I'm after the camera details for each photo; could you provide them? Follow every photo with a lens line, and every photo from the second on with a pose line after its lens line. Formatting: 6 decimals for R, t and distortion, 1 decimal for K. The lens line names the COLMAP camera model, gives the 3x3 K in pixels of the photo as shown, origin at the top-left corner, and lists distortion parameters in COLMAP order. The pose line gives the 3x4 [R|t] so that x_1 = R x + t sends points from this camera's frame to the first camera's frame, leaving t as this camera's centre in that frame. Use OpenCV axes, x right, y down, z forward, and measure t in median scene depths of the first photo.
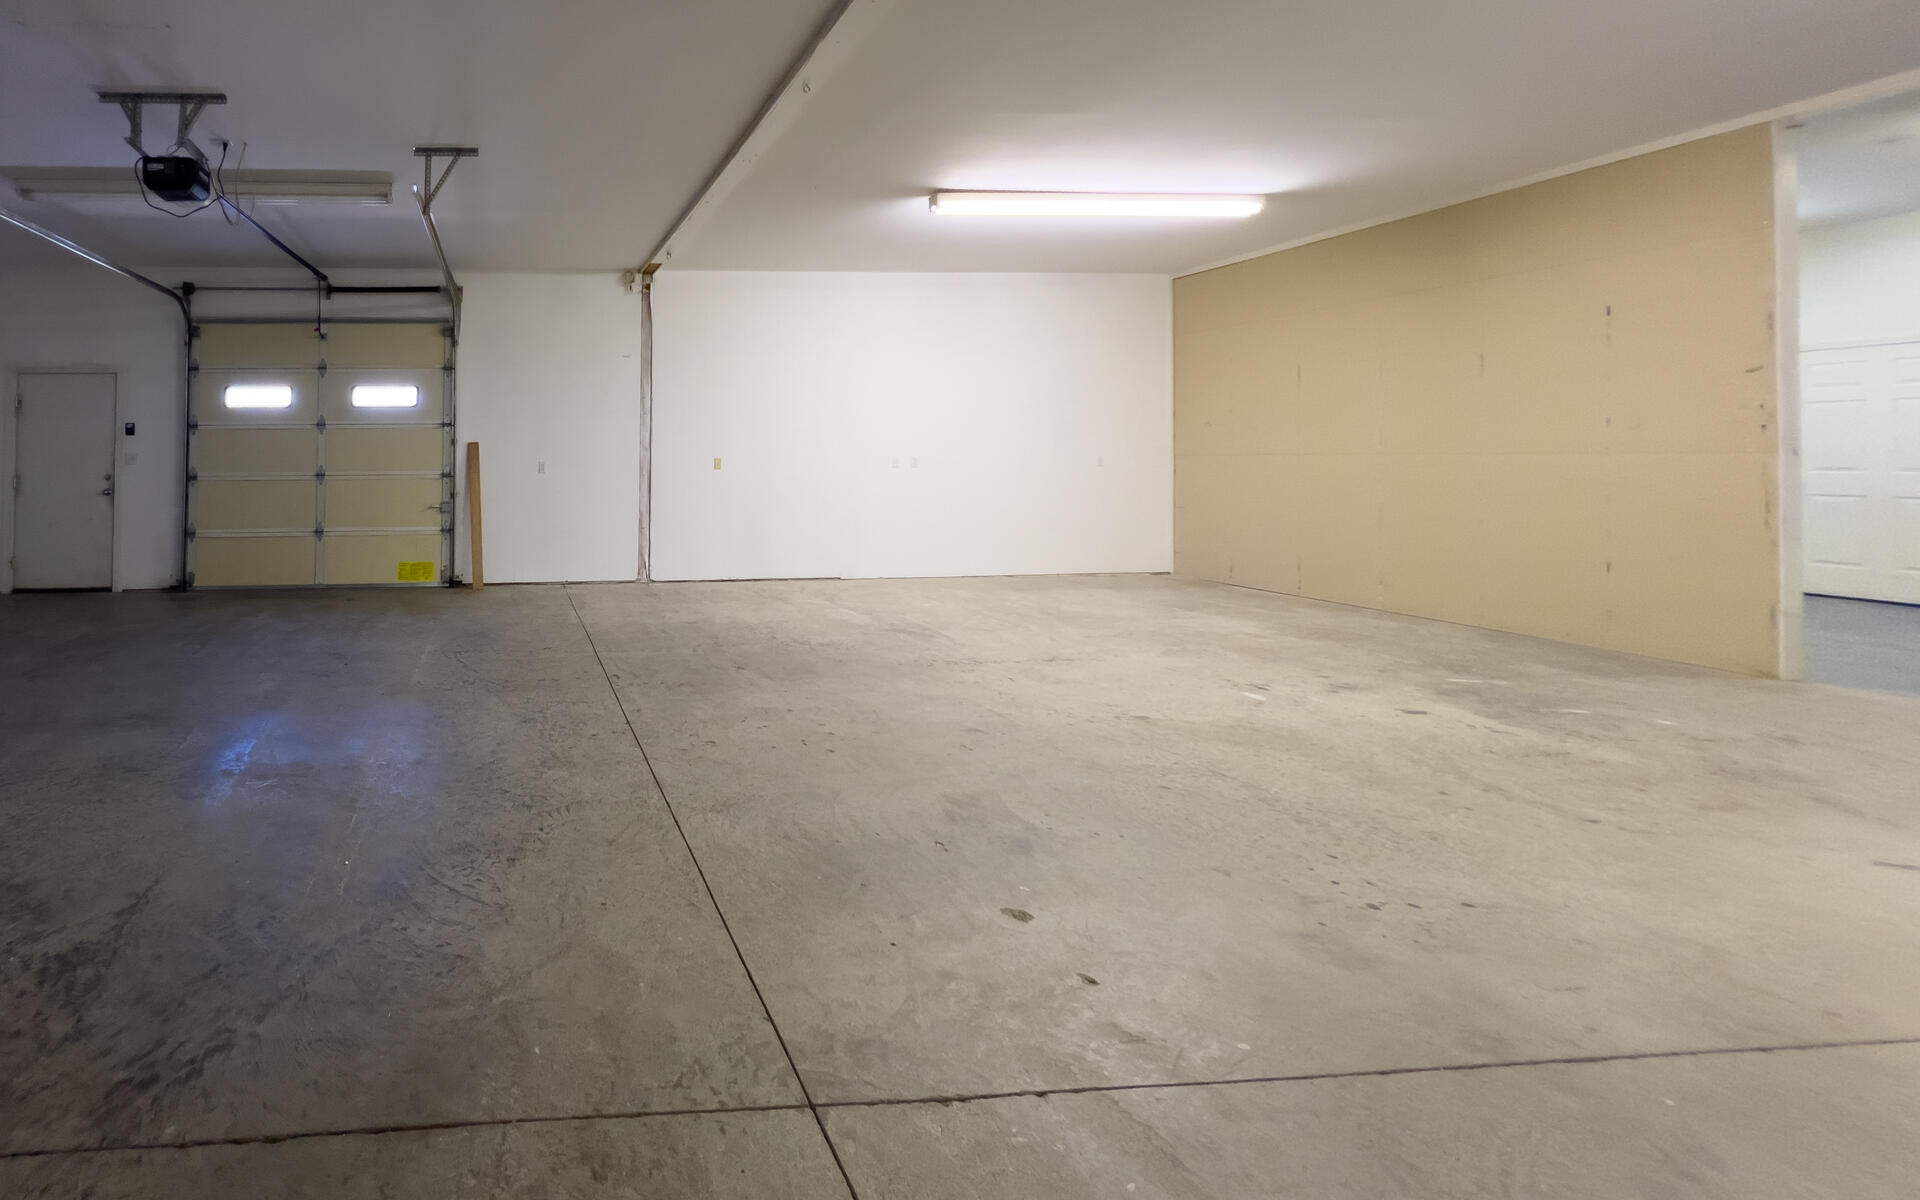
lens RADIAL K [[889.1, 0, 959.9], [0, 889.1, 413.7], [0, 0, 1]] dist [-0.000757, 0.000049]
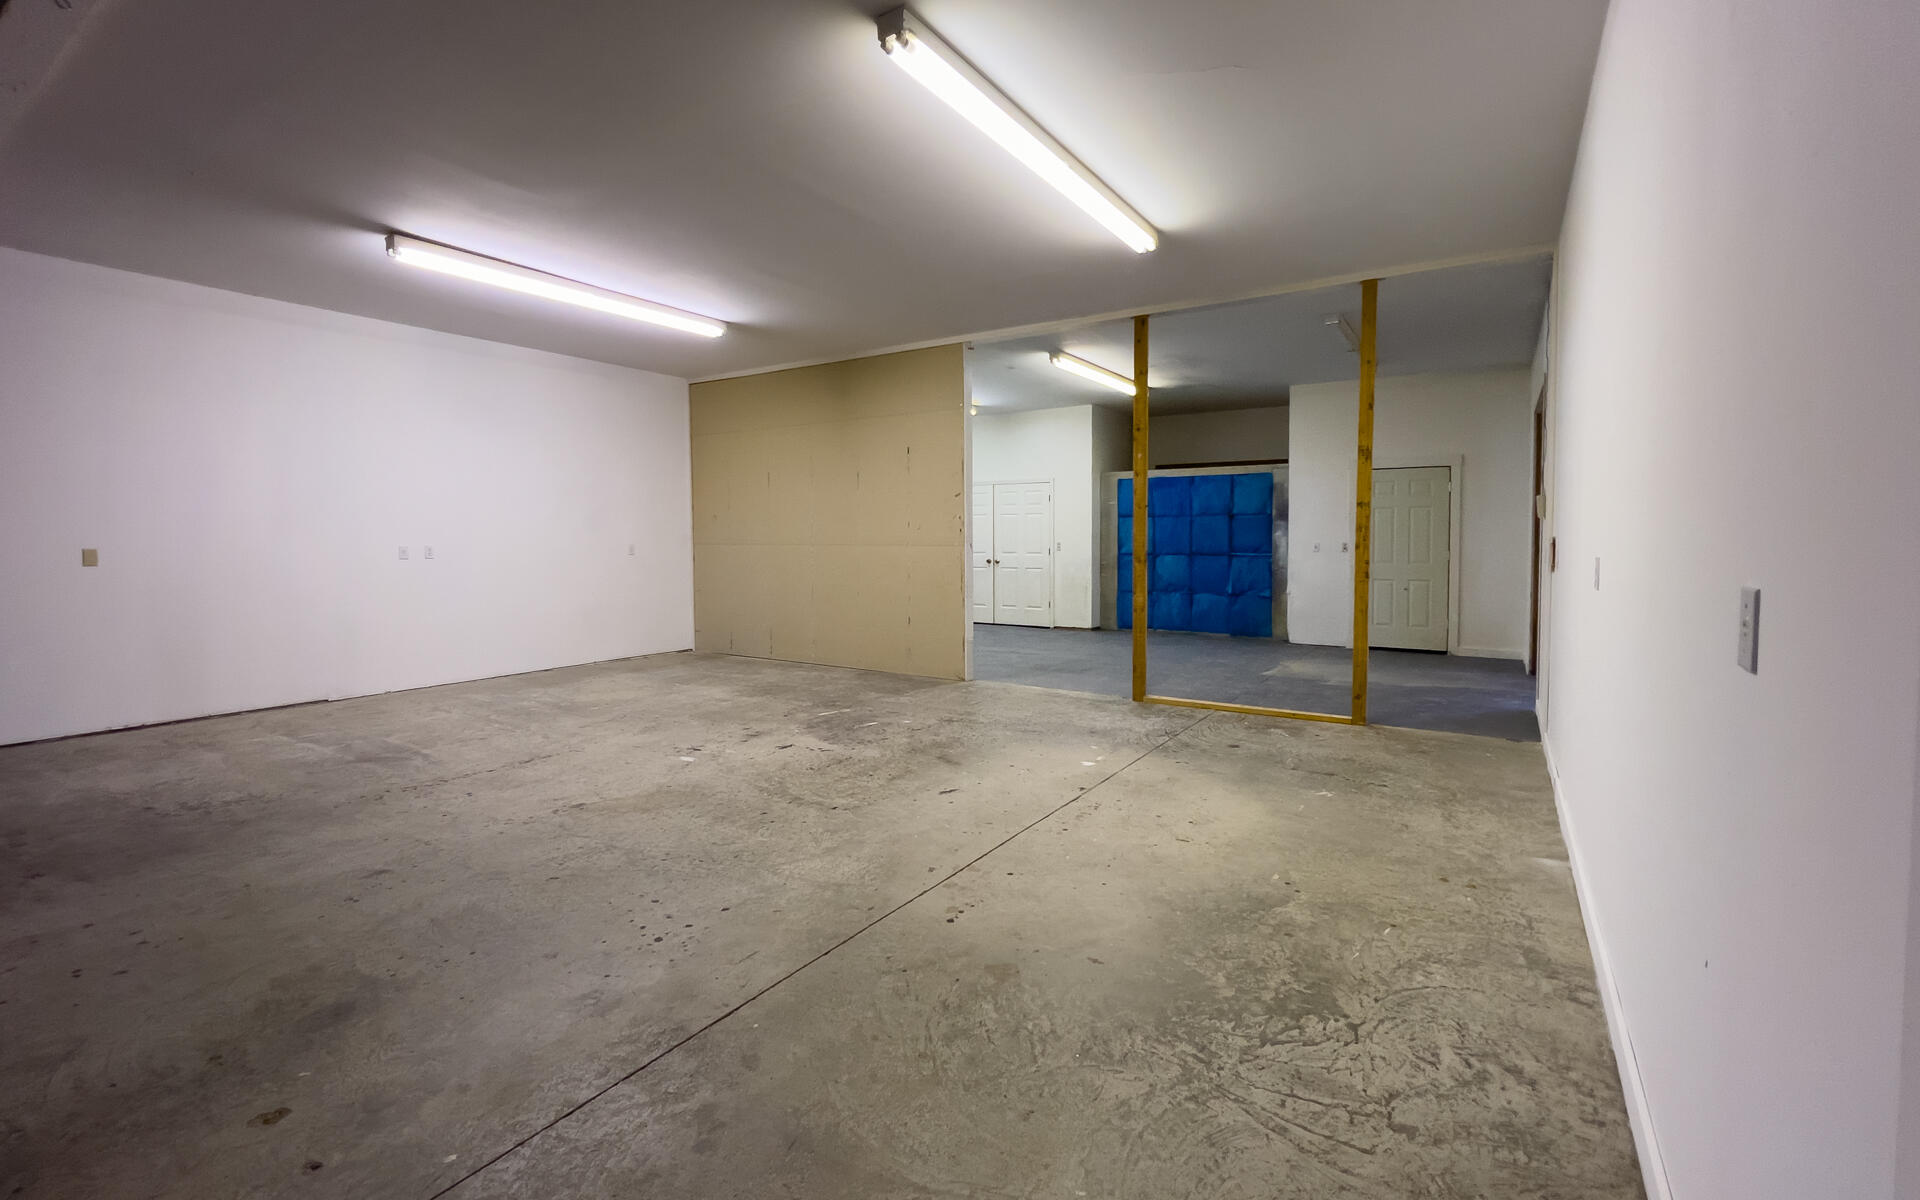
lens RADIAL K [[803.5, 0, 961.9], [0, 803.5, 571.7], [0, 0, 1]] dist [0.003038, 0.000583]
pose [[0.608190, -0.029095, 0.793258, -0.282385], [-0.010525, 0.998945, 0.044709, 0.026050], [-0.793722, -0.035540, 0.607242, 0.096630]]
